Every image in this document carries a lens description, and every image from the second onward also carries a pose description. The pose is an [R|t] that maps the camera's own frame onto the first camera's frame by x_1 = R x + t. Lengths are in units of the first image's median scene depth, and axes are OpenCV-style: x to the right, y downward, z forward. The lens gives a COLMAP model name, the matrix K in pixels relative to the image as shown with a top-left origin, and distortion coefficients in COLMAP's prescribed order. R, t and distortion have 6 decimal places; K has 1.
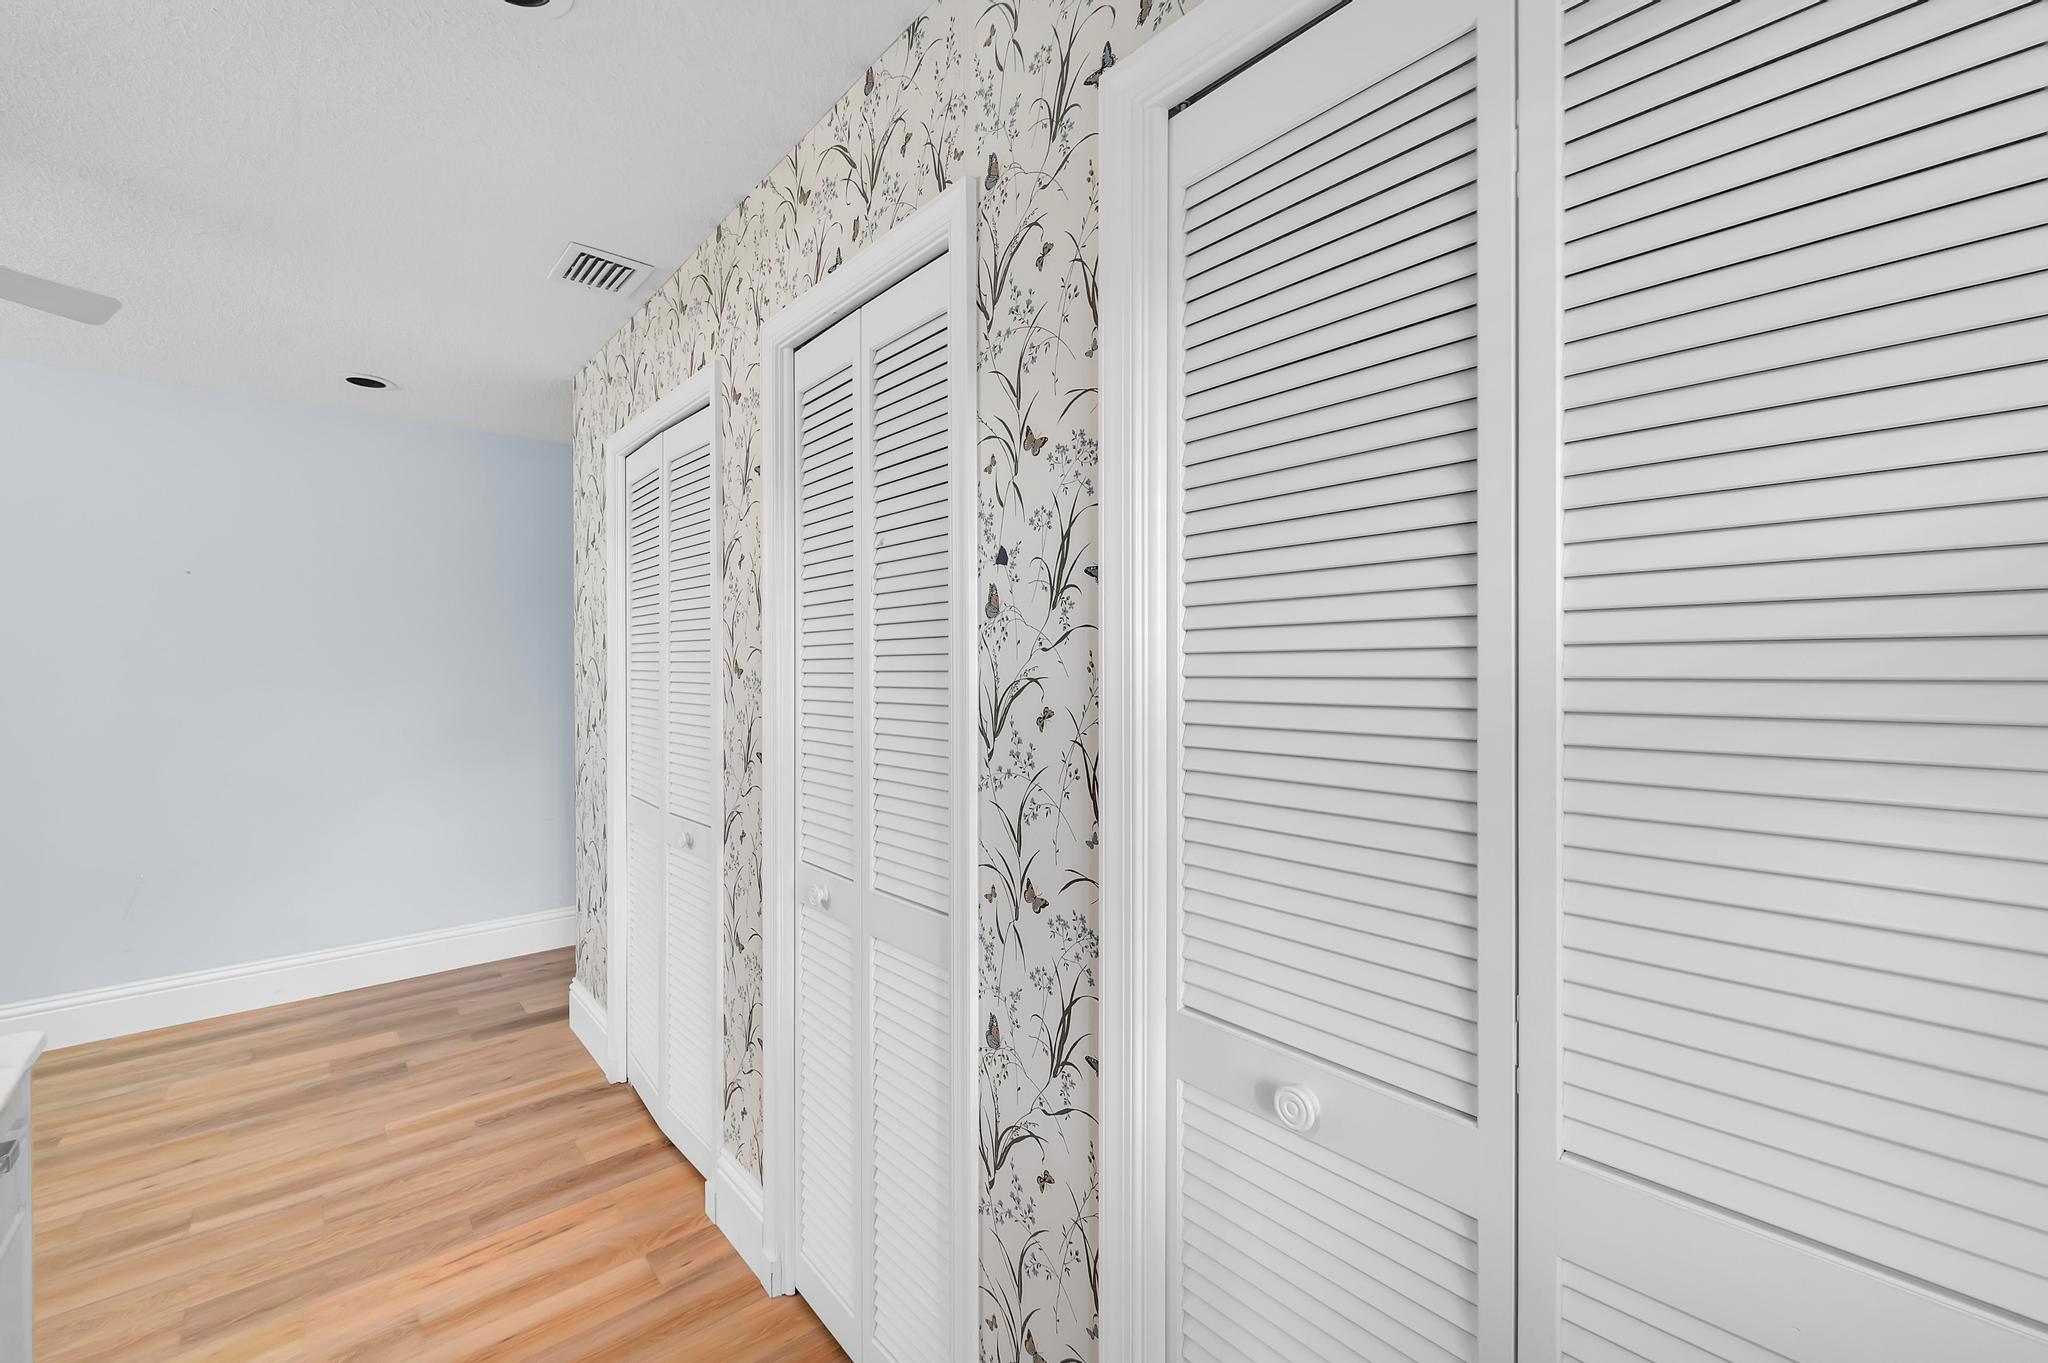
lens RADIAL K [[823.8, 0, 1020.0], [0, 823.8, 677.8], [0, 0, 1]] dist [-0.001438, -0.000831]
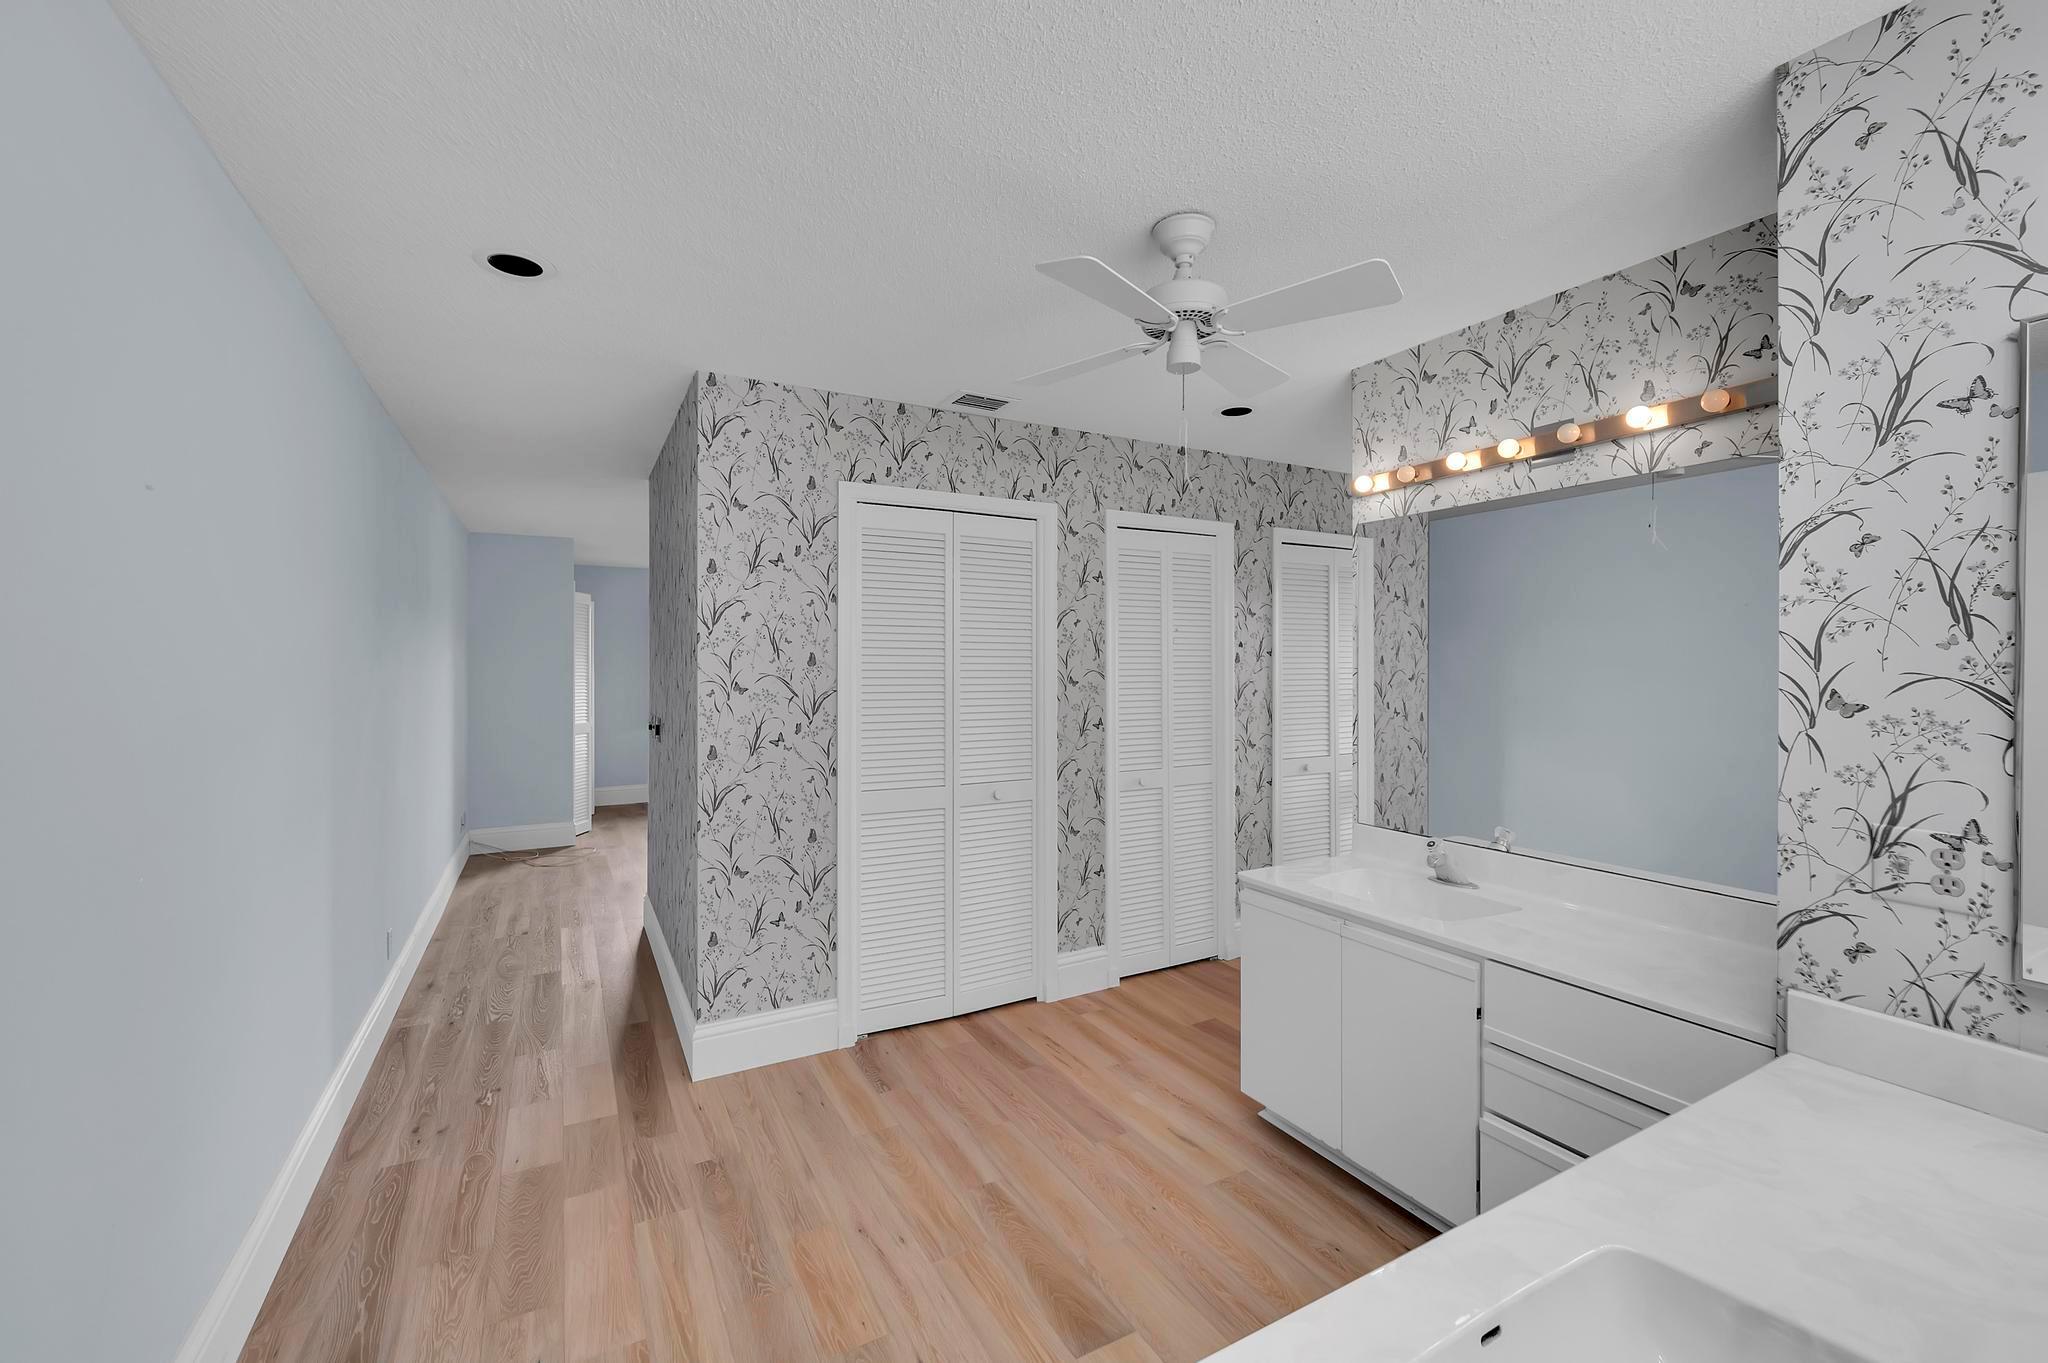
lens RADIAL K [[821.6, 0, 1013.7], [0, 821.6, 669.9], [0, 0, 1]] dist [-0.004527, 0.000305]
pose [[0.222515, -0.005541, 0.974913, -2.313895], [0.009710, 0.999947, 0.003467, -0.044855], [-0.974881, 0.008695, 0.222557, 0.782300]]
